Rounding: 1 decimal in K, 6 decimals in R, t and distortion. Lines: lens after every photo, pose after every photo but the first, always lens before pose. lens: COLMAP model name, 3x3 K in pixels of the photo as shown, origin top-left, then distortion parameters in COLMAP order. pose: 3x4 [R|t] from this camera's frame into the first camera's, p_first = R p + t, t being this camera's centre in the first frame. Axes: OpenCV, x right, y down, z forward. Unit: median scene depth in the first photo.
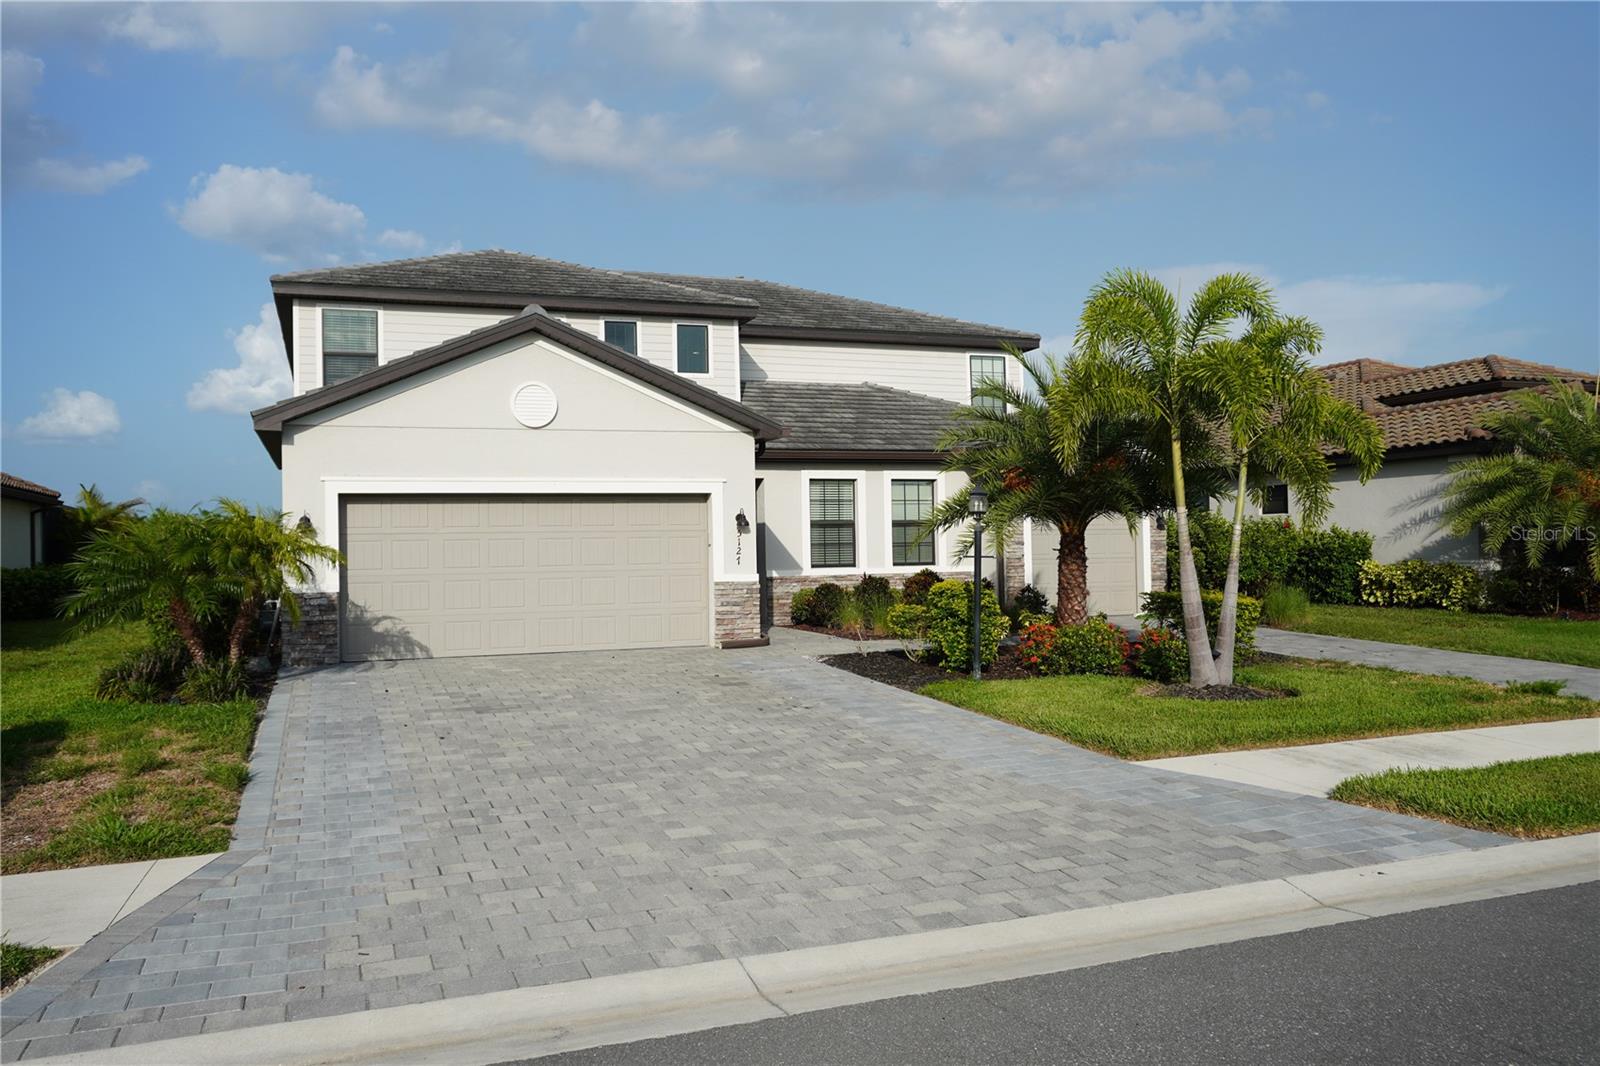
lens RADIAL K [[1253.0, 0, 799.6], [0, 1253.0, 576.8], [0, 0, 1]] dist [-0.004732, 0.009631]
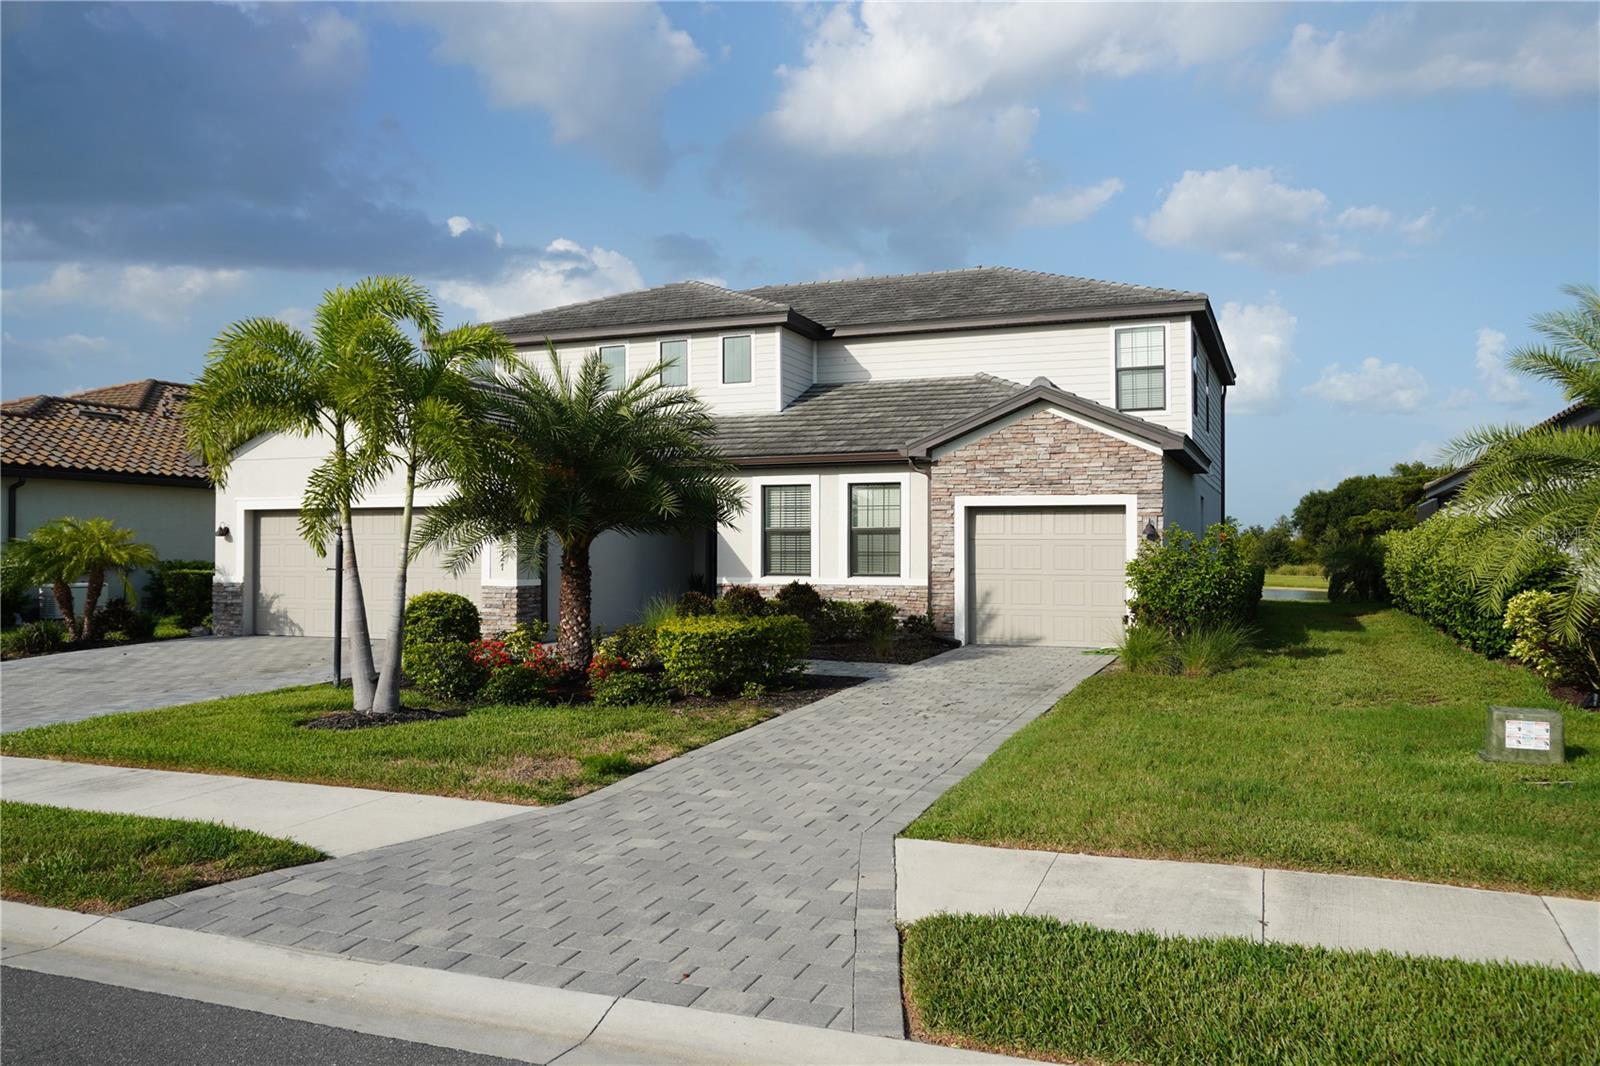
lens RADIAL K [[1260.9, 0, 805.0], [0, 1260.9, 610.0], [0, 0, 1]] dist [-0.020775, 0.013384]
pose [[0.728371, 0.049815, -0.683370, 0.635651], [-0.028148, 0.998687, 0.042799, -0.021174], [0.684604, -0.011939, 0.728817, 0.269546]]
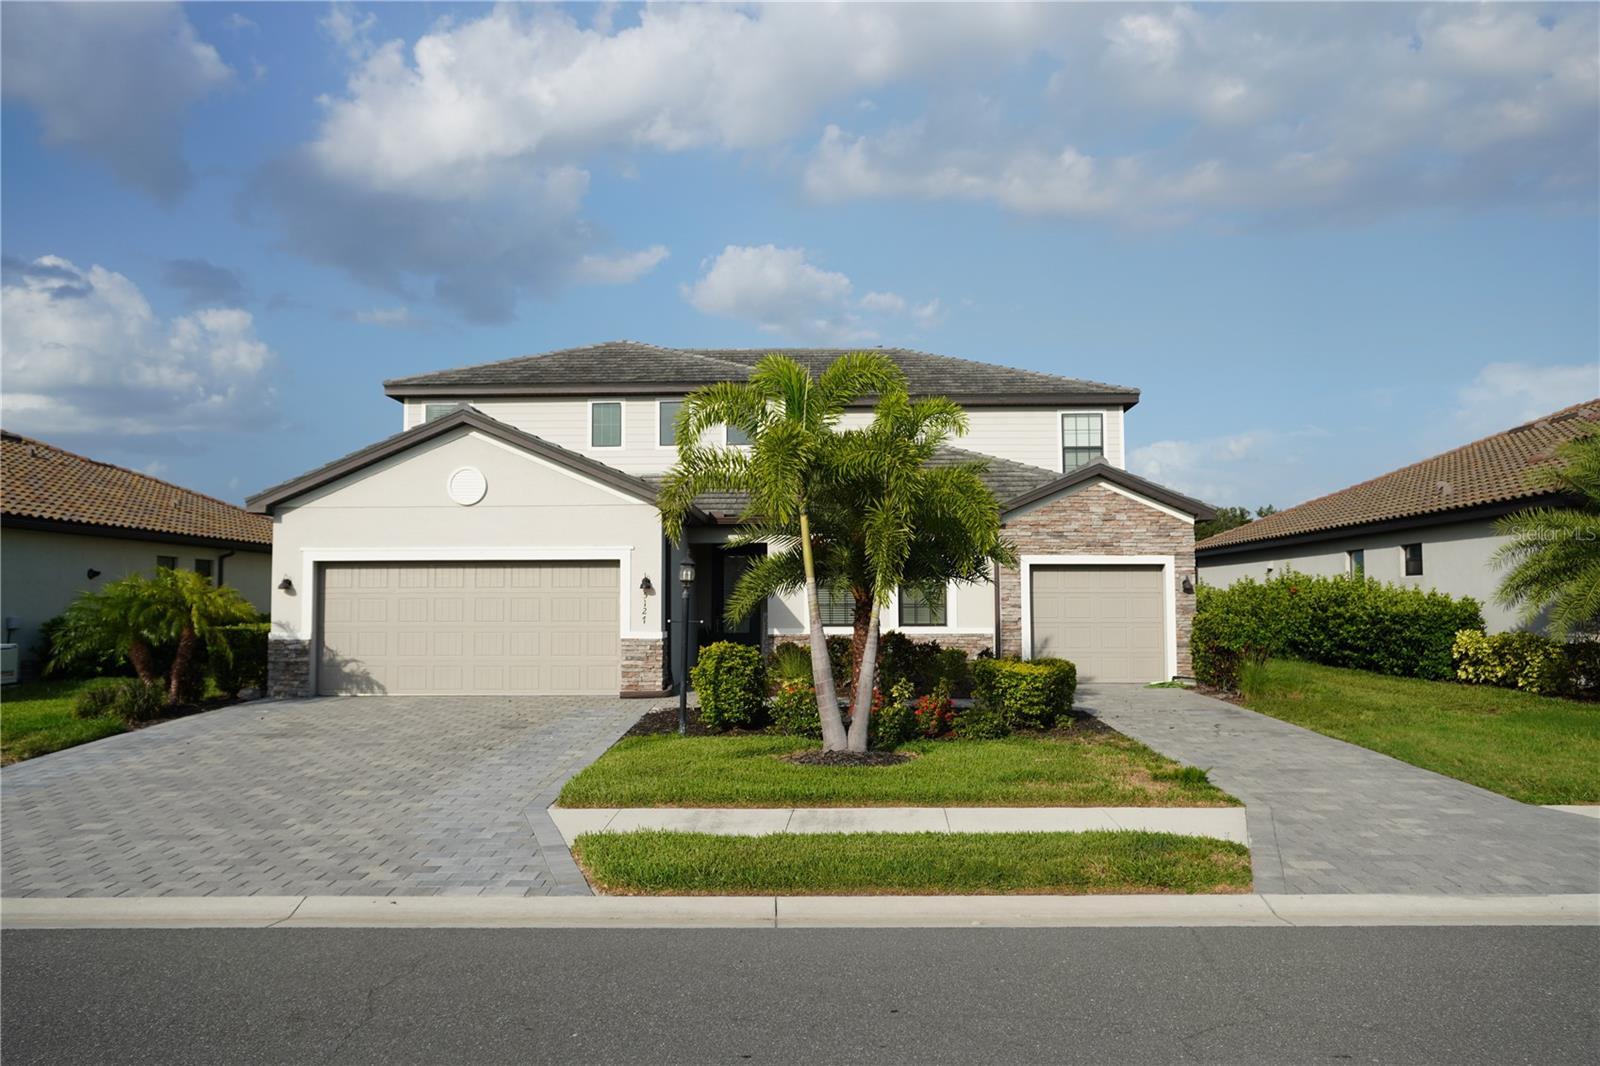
lens RADIAL K [[1260.9, 0, 805.0], [0, 1260.9, 610.0], [0, 0, 1]] dist [-0.020775, 0.013384]
pose [[0.927337, 0.016348, -0.373871, 0.357742], [-0.020955, 0.999746, -0.008262, -0.010926], [0.373641, 0.015496, 0.927444, 0.008107]]
